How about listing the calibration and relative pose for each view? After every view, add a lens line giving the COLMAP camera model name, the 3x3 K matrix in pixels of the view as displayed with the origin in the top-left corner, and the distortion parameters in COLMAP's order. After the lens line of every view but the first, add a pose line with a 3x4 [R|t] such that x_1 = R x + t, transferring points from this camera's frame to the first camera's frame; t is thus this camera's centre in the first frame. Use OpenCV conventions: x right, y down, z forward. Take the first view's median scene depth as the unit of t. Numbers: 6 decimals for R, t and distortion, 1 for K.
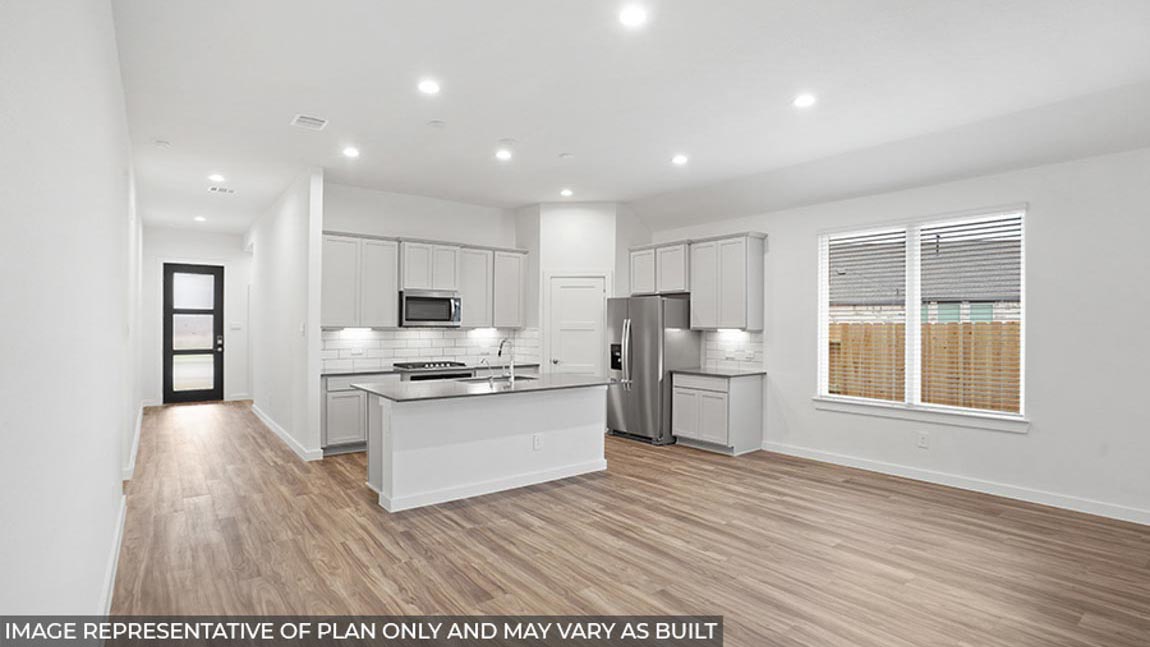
lens RADIAL K [[546.7, 0, 579.9], [0, 546.7, 328.8], [0, 0, 1]] dist [0.005327, 0.001735]
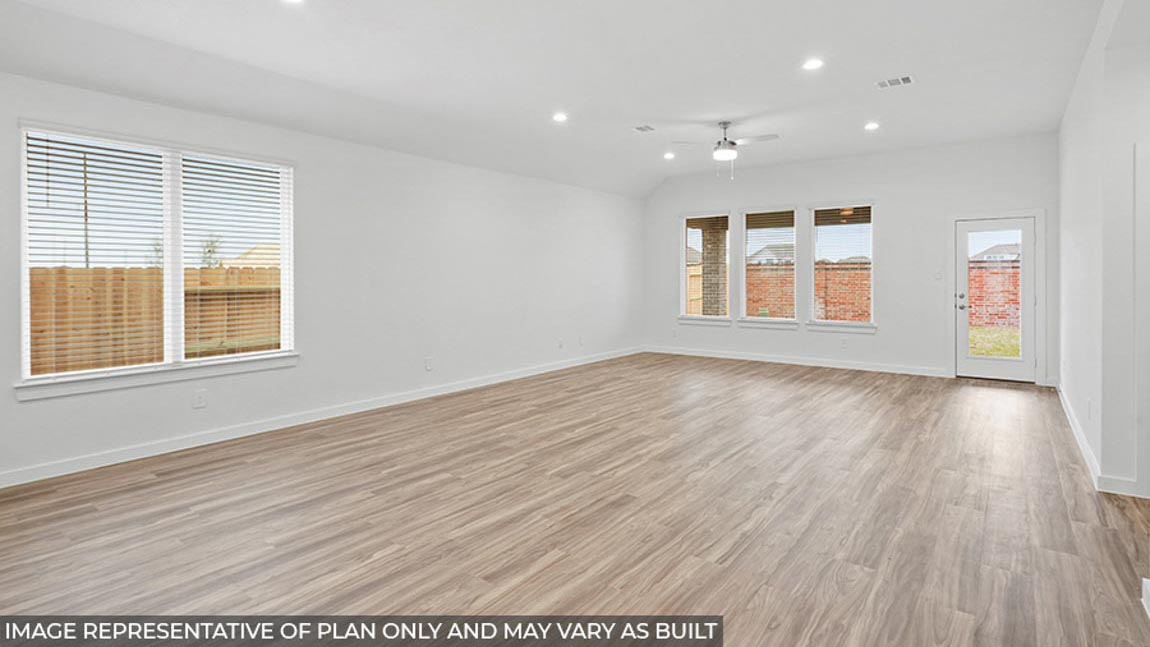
lens RADIAL K [[601.5, 0, 575.6], [0, 601.5, 317.3], [0, 0, 1]] dist [-0.001550, 0.000429]
pose [[-0.269043, -0.064924, 0.960937, -0.397459], [0.004306, 0.997634, 0.068609, 0.005898], [-0.963119, 0.022597, -0.268127, 0.580670]]
